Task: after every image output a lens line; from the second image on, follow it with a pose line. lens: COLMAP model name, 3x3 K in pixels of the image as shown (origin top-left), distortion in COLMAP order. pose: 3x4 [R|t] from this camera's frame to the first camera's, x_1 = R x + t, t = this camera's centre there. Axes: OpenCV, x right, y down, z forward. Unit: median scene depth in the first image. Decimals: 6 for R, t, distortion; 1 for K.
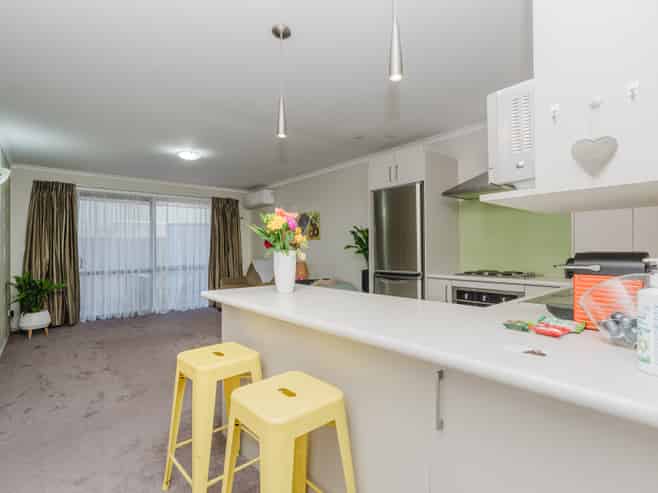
lens RADIAL K [[331.8, 0, 330.1], [0, 331.8, 246.2], [0, 0, 1]] dist [0.002293, 0.000436]
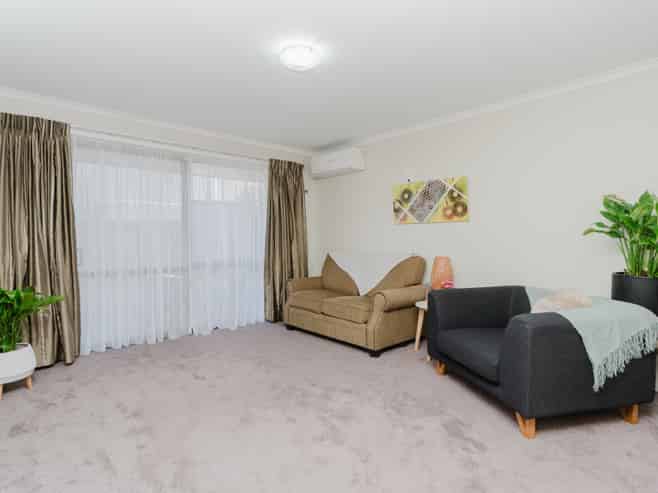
lens RADIAL K [[341.9, 0, 328.5], [0, 341.9, 246.7], [0, 0, 1]] dist [-0.015471, -0.000531]
pose [[0.998873, 0.002524, 0.047406, -0.322254], [-0.004147, 0.999407, 0.034170, 0.007193], [-0.047291, -0.034328, 0.998291, 0.357470]]
